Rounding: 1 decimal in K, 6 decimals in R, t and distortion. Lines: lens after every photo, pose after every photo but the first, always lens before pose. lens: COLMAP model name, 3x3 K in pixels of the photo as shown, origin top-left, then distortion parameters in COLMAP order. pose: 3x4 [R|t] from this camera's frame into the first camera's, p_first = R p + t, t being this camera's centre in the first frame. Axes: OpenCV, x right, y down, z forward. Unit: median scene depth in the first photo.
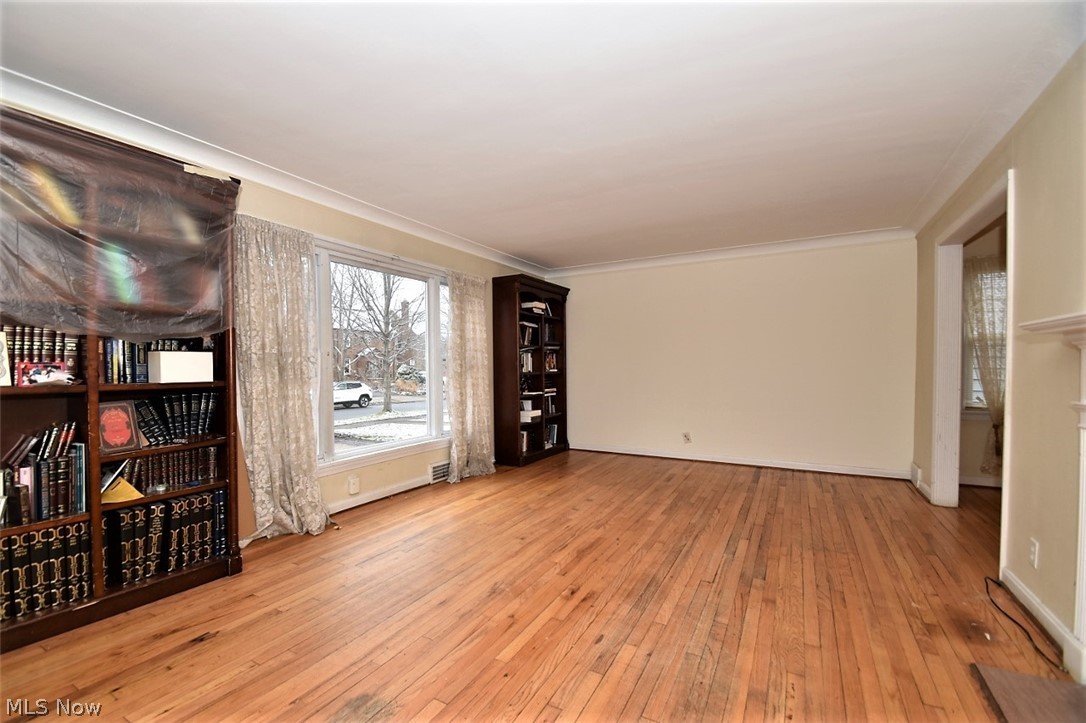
lens RADIAL K [[472.4, 0, 528.7], [0, 472.4, 375.5], [0, 0, 1]] dist [0.009878, -0.016776]
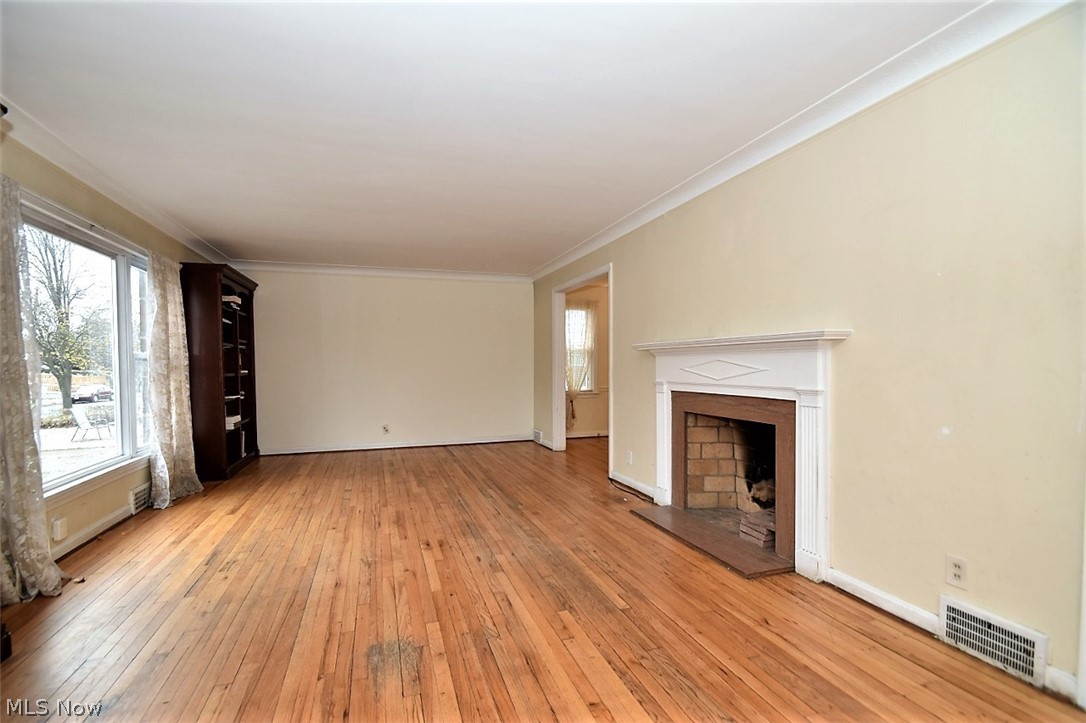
lens RADIAL K [[472.4, 0, 528.7], [0, 472.4, 375.5], [0, 0, 1]] dist [0.009878, -0.016776]
pose [[0.672506, -0.015942, 0.739920, -0.464519], [0.018344, 0.999820, 0.004869, 0.004118], [-0.739864, 0.010299, 0.672677, -0.038446]]
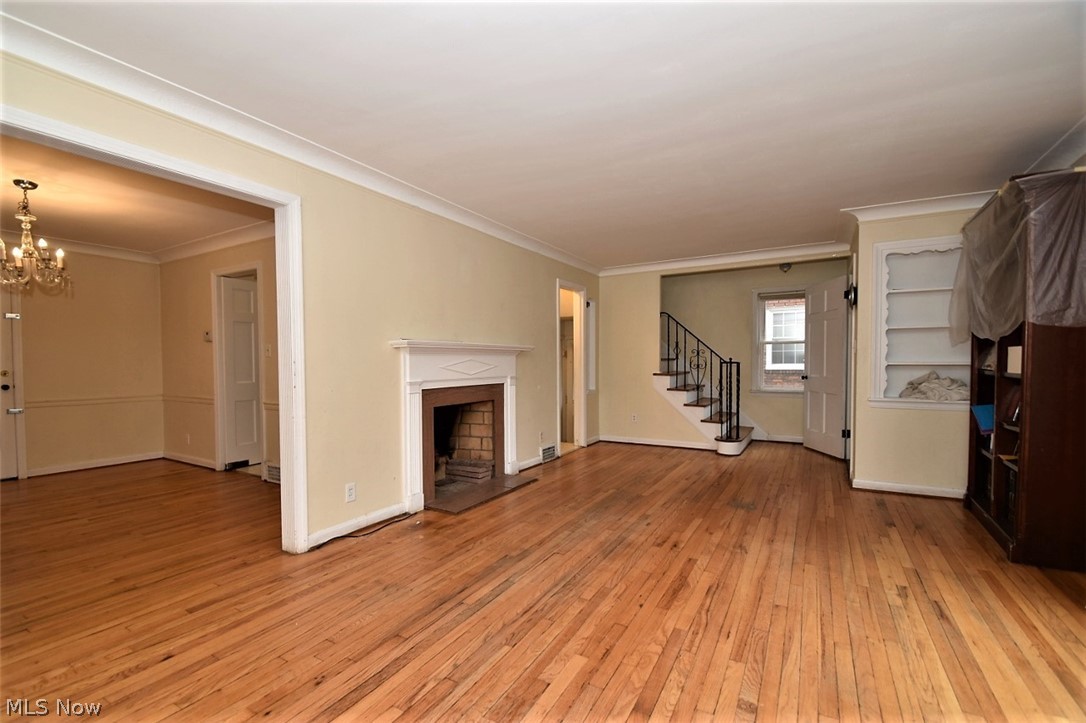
lens RADIAL K [[472.4, 0, 528.7], [0, 472.4, 375.5], [0, 0, 1]] dist [0.009878, -0.016776]
pose [[-0.999669, 0.009647, 0.023867, 0.313607], [0.010831, 0.998691, 0.049982, -0.035183], [-0.023354, 0.050224, -0.998465, 1.577147]]
